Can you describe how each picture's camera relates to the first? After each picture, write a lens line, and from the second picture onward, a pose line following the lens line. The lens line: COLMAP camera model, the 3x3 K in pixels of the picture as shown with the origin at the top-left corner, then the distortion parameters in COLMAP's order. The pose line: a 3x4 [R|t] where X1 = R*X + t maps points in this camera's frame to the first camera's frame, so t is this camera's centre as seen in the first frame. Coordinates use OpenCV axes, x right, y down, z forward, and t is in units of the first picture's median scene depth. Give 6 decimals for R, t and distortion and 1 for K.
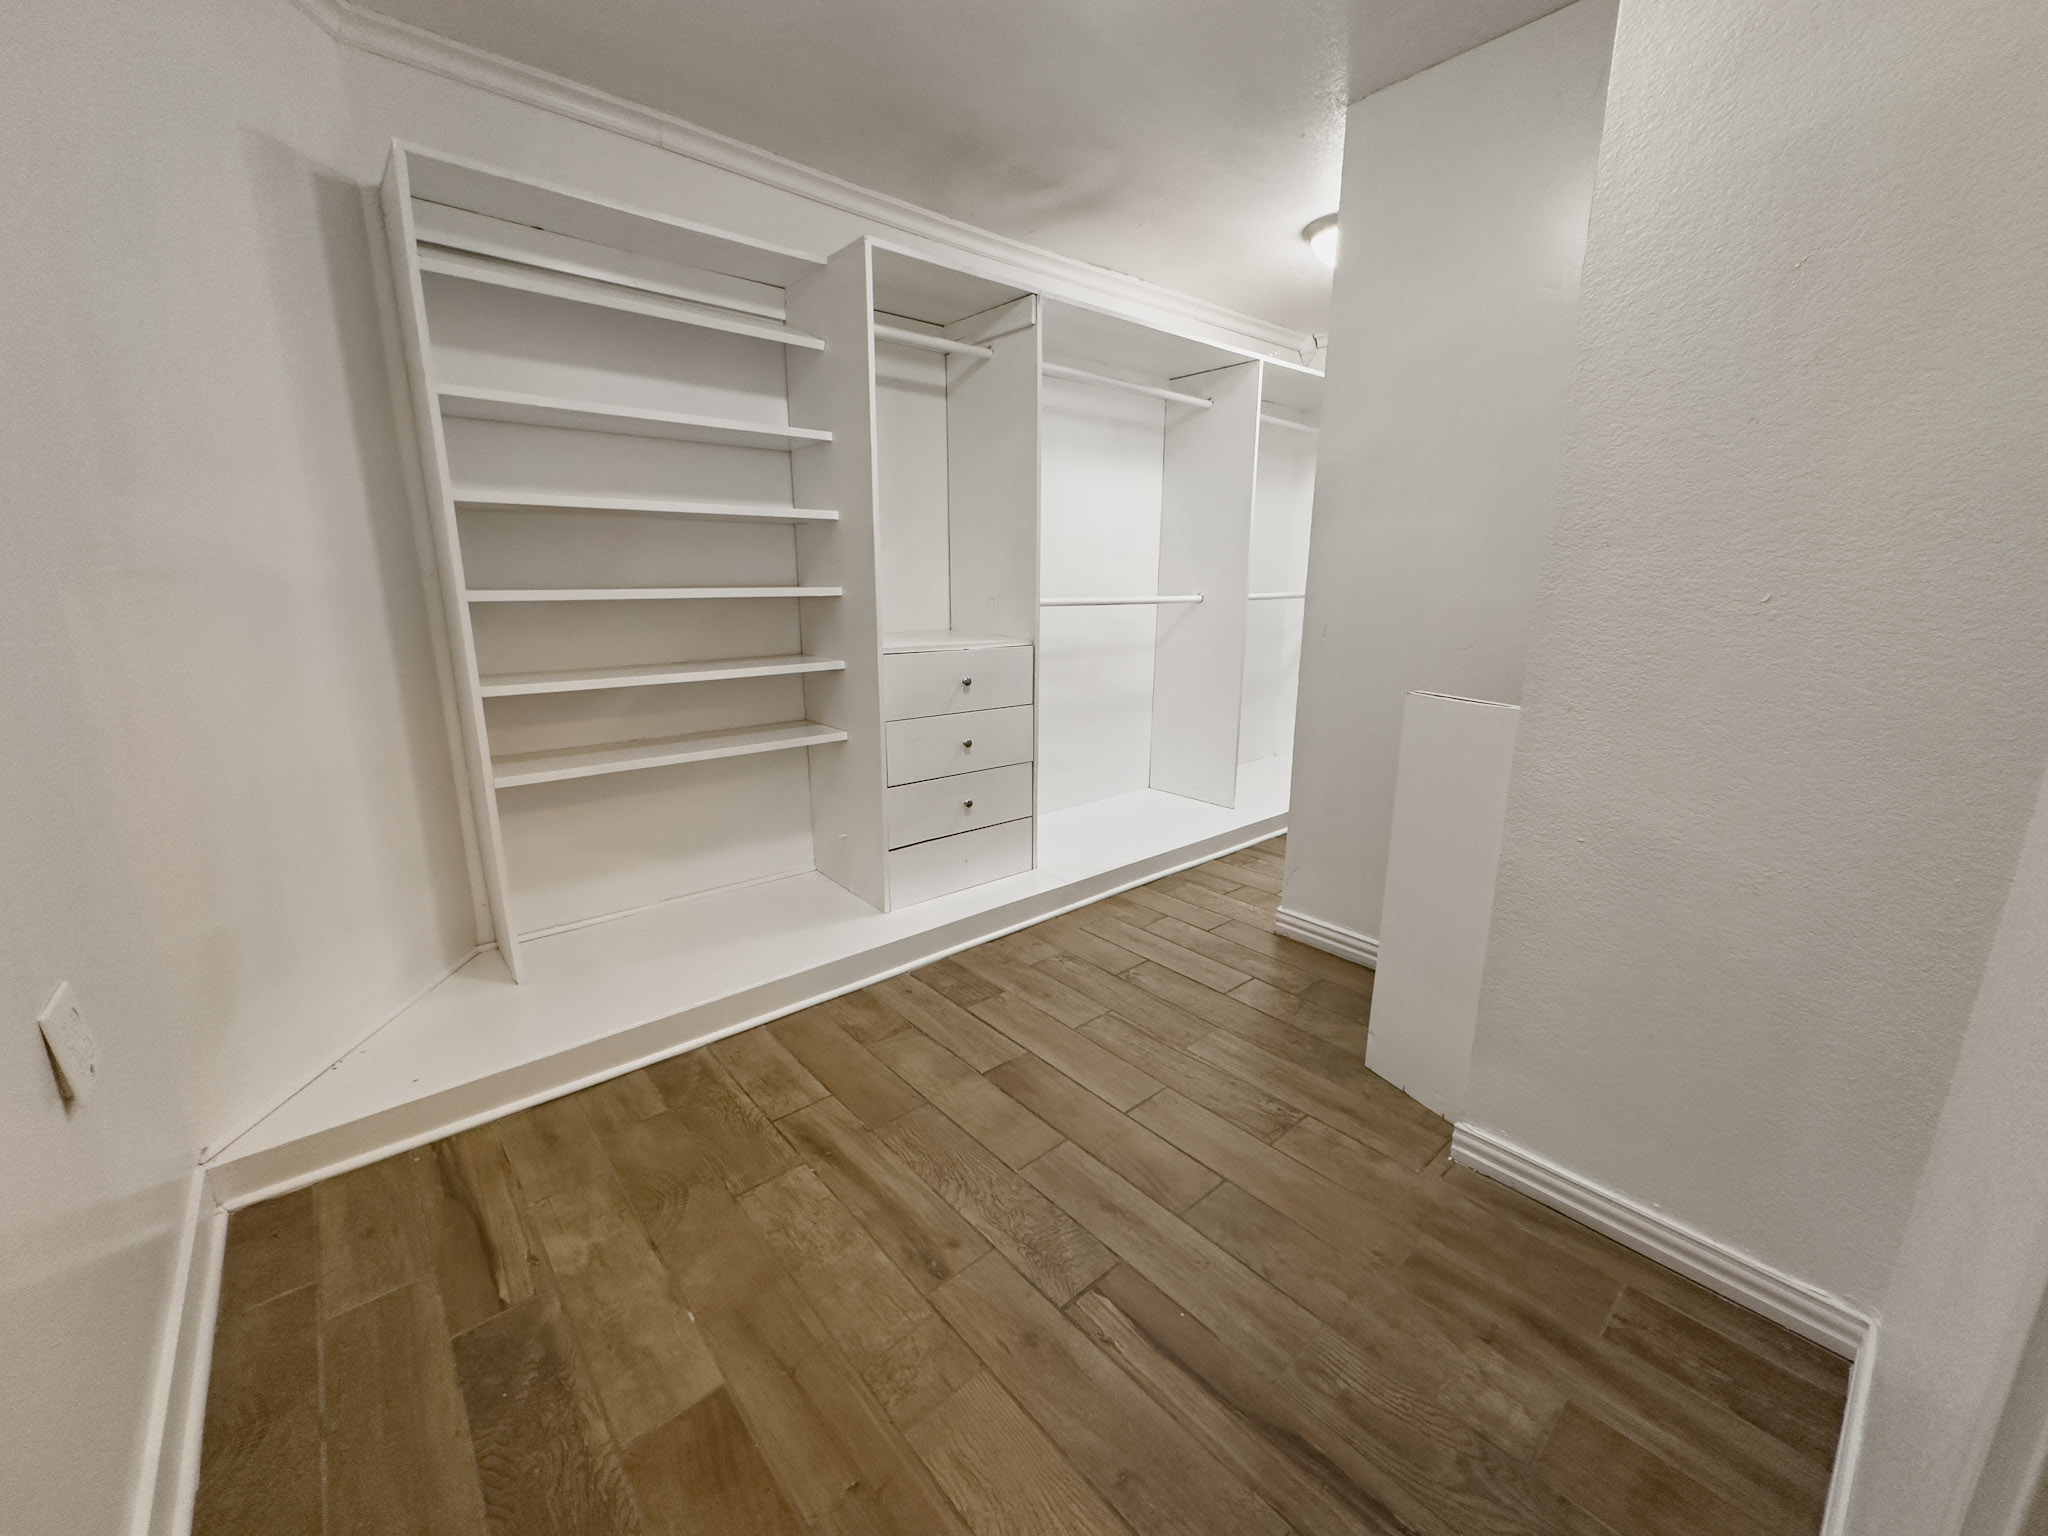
lens RADIAL K [[816.9, 0, 1022.8], [0, 816.9, 765.5], [0, 0, 1]] dist [0.000139, 0.000174]
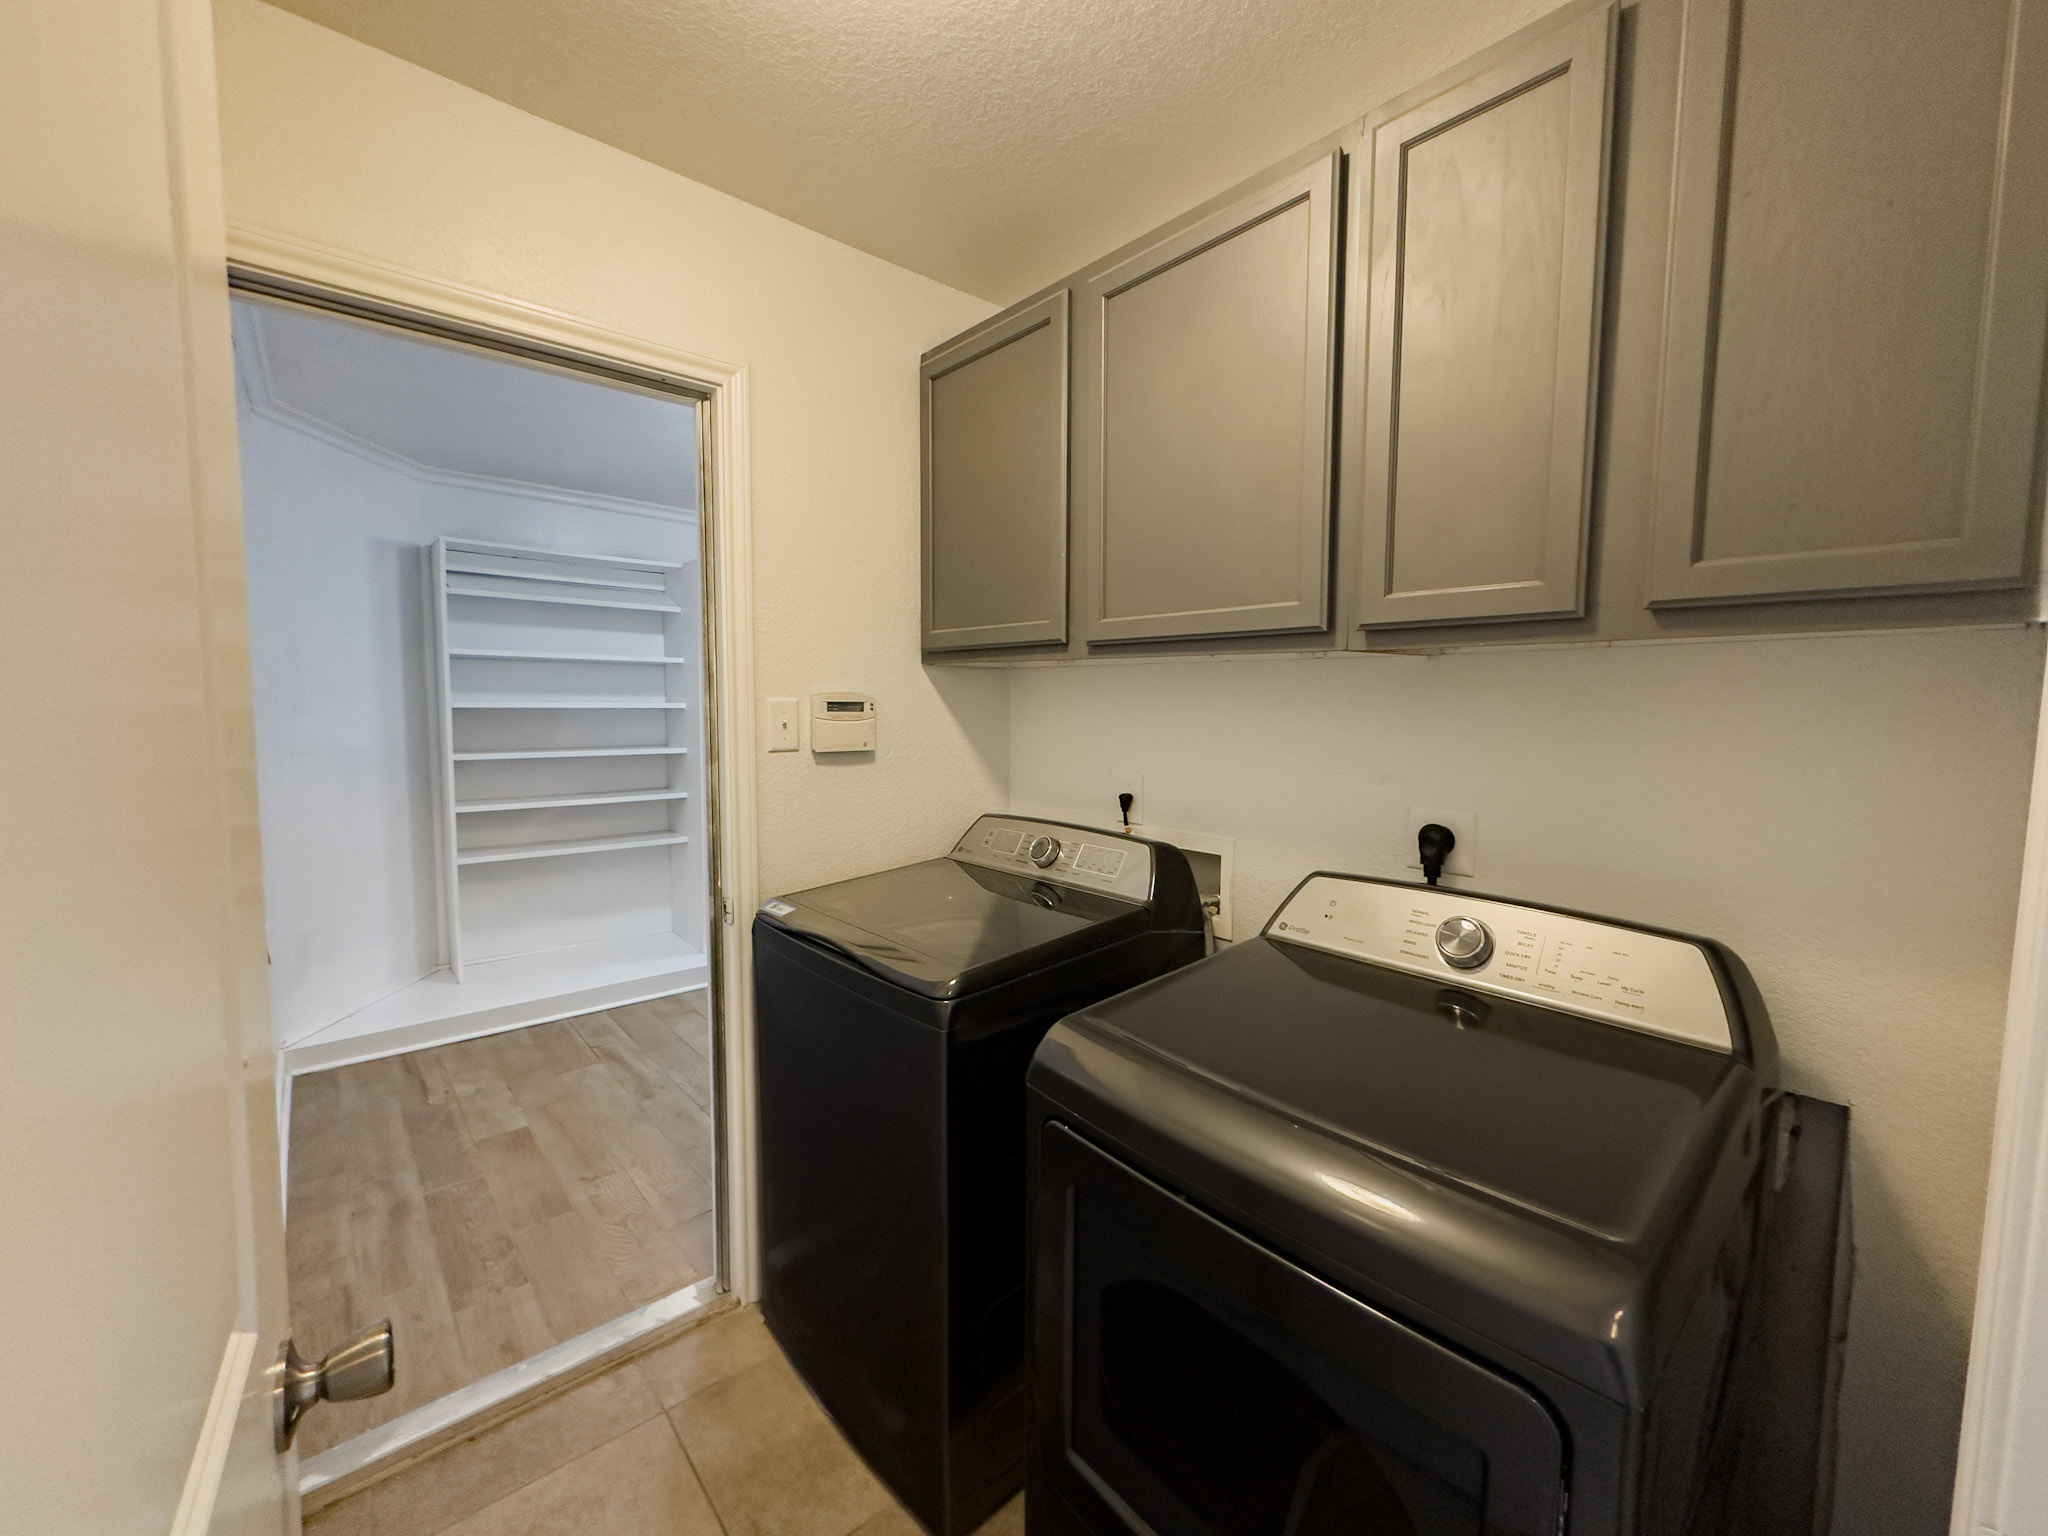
lens RADIAL K [[816.9, 0, 1025.0], [0, 816.9, 767.1], [0, 0, 1]] dist [0.000139, 0.000174]
pose [[0.999944, 0.004771, 0.009403, 0.587109], [-0.003298, 0.988543, -0.150905, 0.085724], [-0.010015, 0.150865, 0.988504, -0.823247]]
